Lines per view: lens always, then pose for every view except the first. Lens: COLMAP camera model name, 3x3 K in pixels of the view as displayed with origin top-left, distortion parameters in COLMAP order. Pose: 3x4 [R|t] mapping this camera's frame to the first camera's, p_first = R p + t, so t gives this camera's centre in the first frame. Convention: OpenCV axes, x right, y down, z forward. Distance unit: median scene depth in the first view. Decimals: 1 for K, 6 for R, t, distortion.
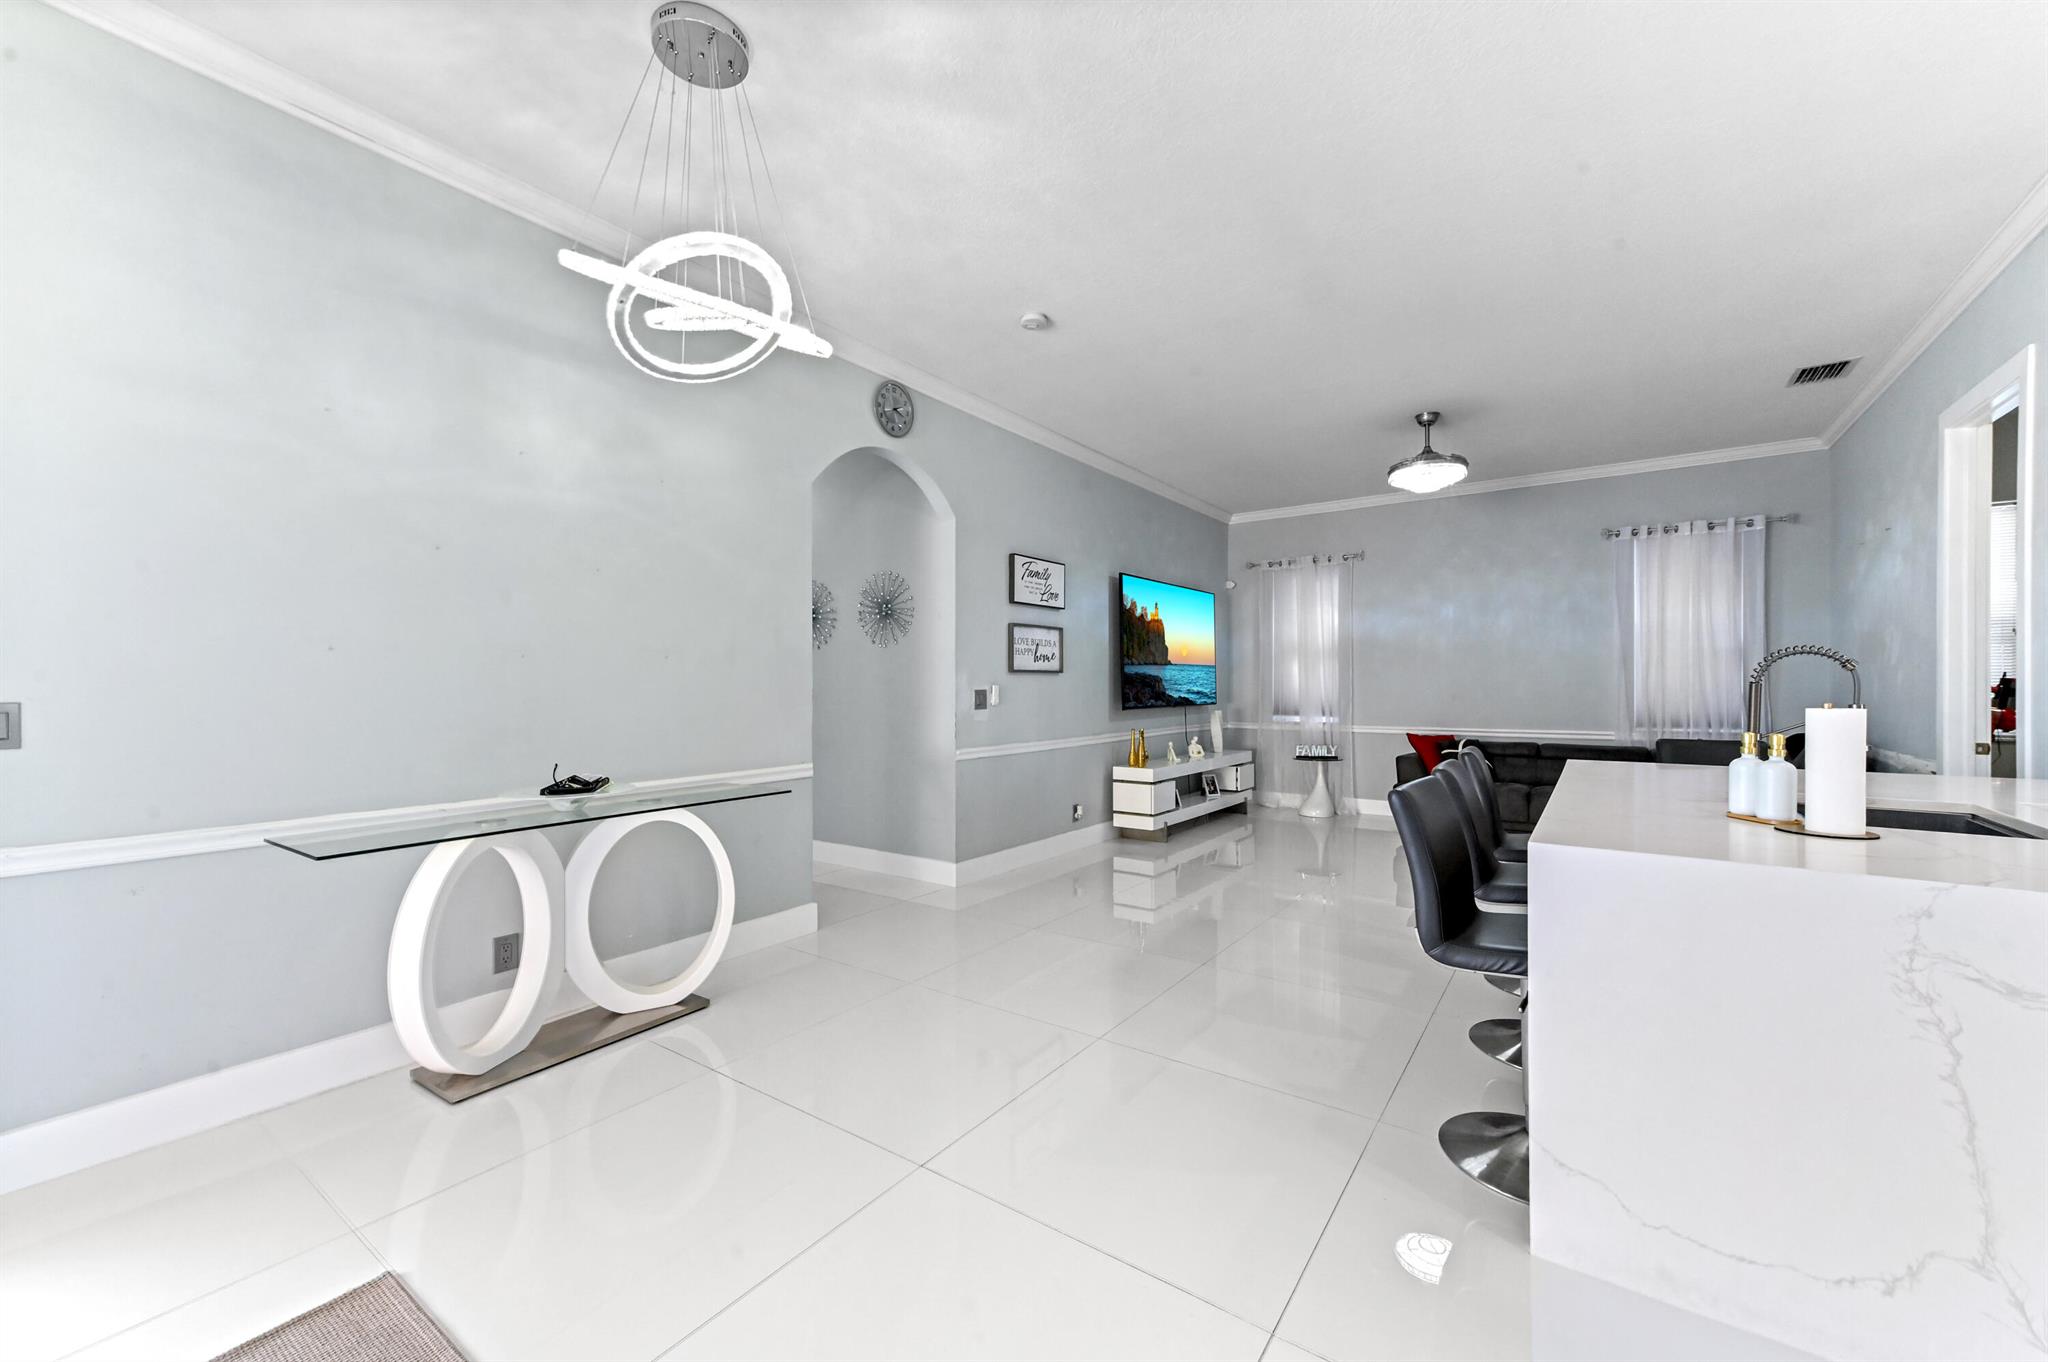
lens RADIAL K [[793.2, 0, 1019.4], [0, 793.2, 691.9], [0, 0, 1]] dist [0.001294, 0.000173]
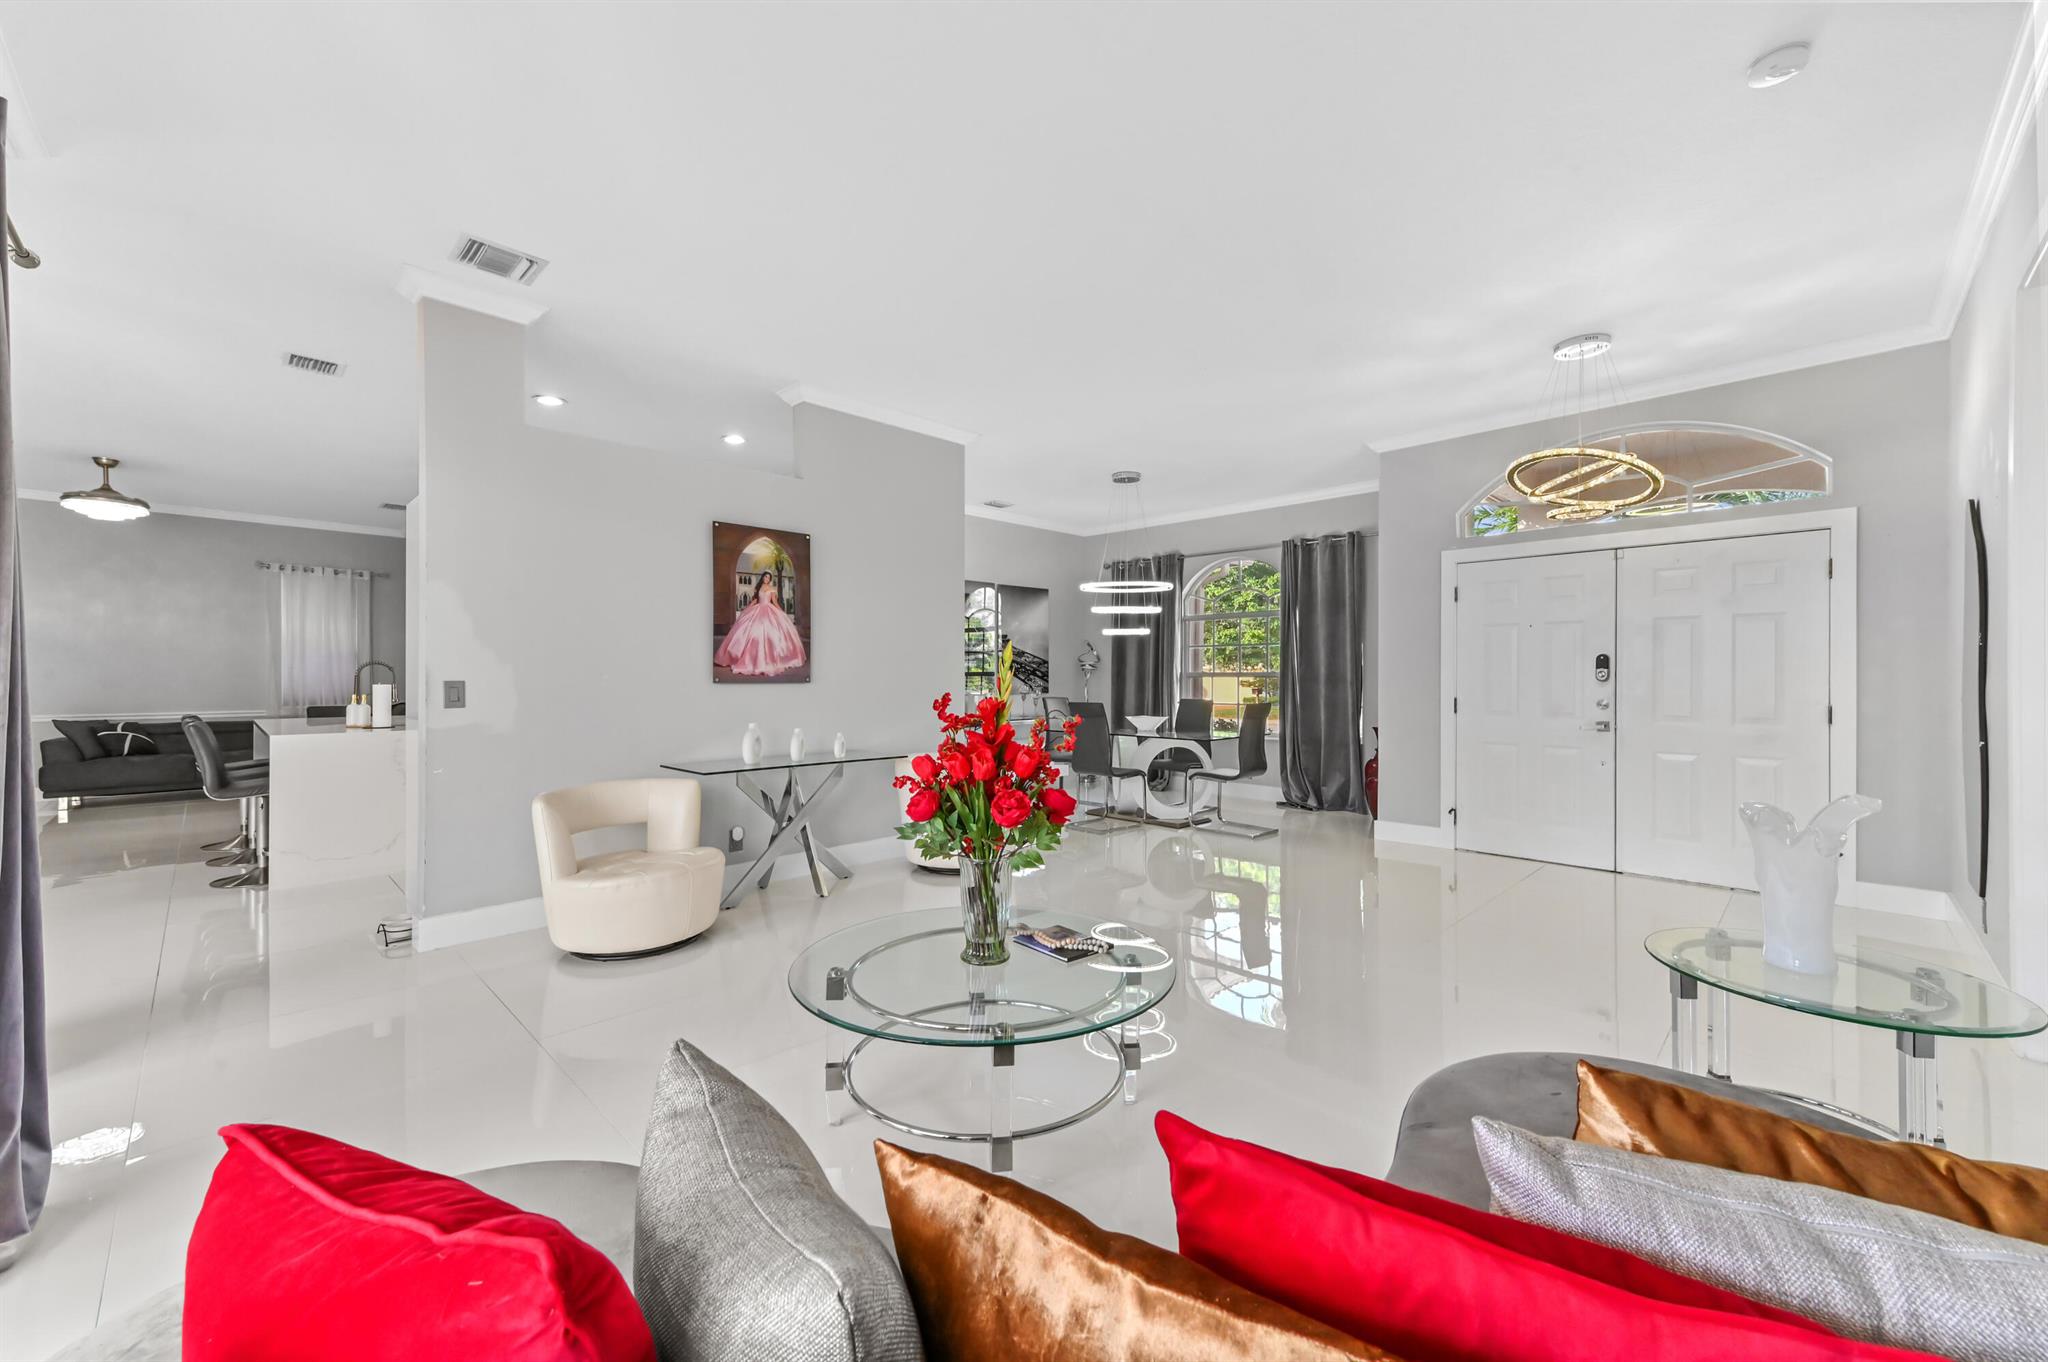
lens RADIAL K [[813.4, 0, 1019.5], [0, 813.4, 678.6], [0, 0, 1]] dist [0.024479, 0.000190]
pose [[0.160950, 0.001885, 0.986961, -0.463104], [0.003226, 0.999992, -0.002436, 0.003587], [-0.986957, 0.003576, 0.160942, -0.524541]]
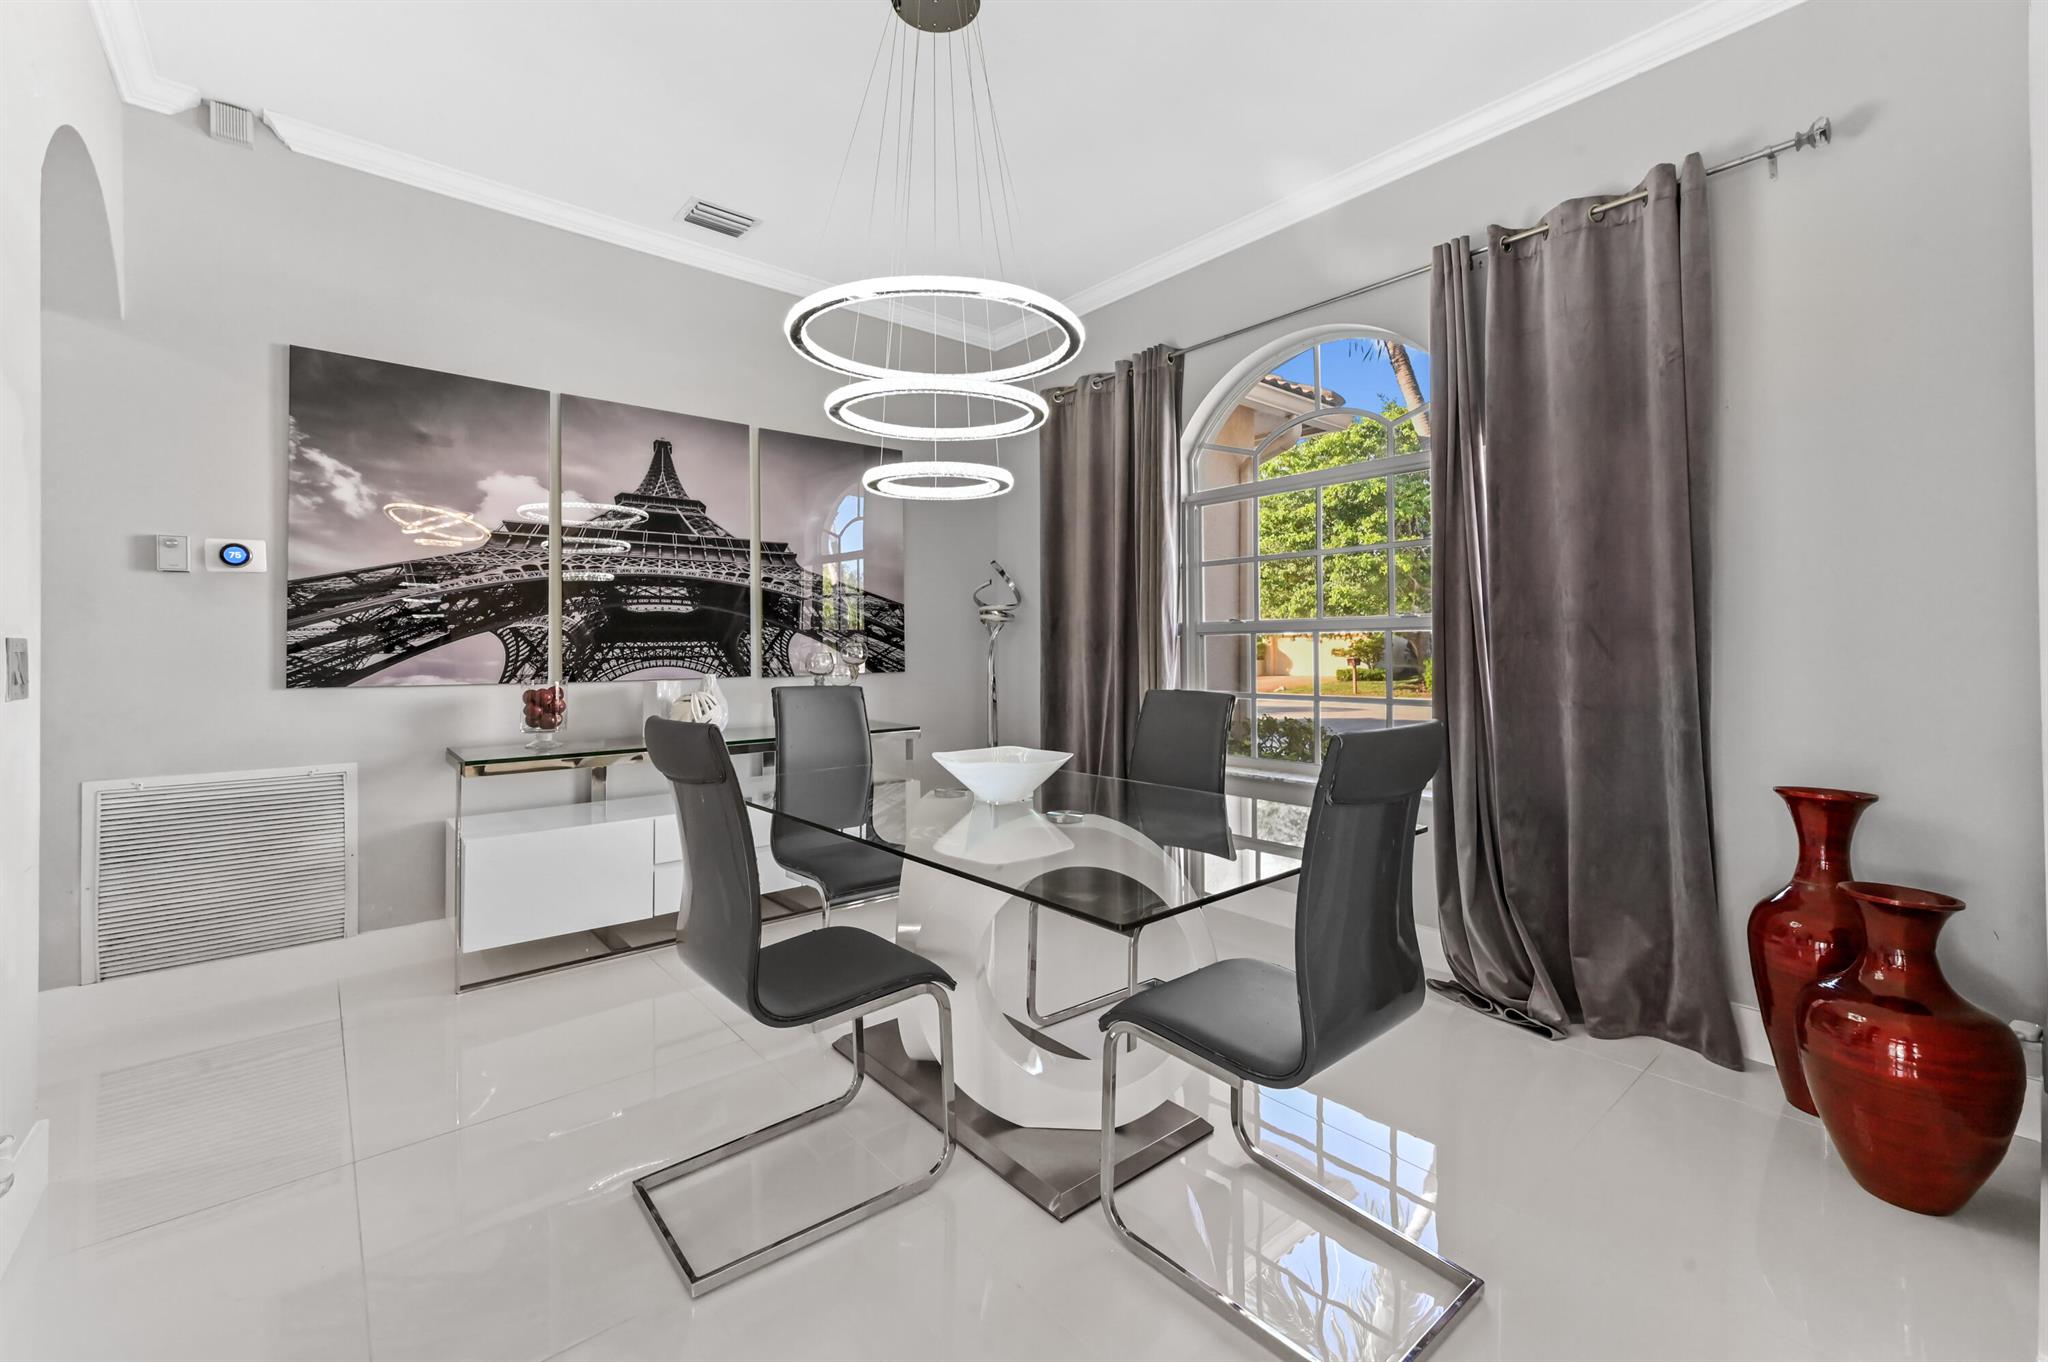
lens RADIAL K [[841.6, 0, 1029.0], [0, 841.6, 644.4], [0, 0, 1]] dist [0.000866, 0.000030]
pose [[0.239026, 0.008005, 0.970980, 0.331964], [0.011190, 0.999877, -0.010998, 0.011853], [-0.970949, 0.013494, 0.238907, -0.612559]]
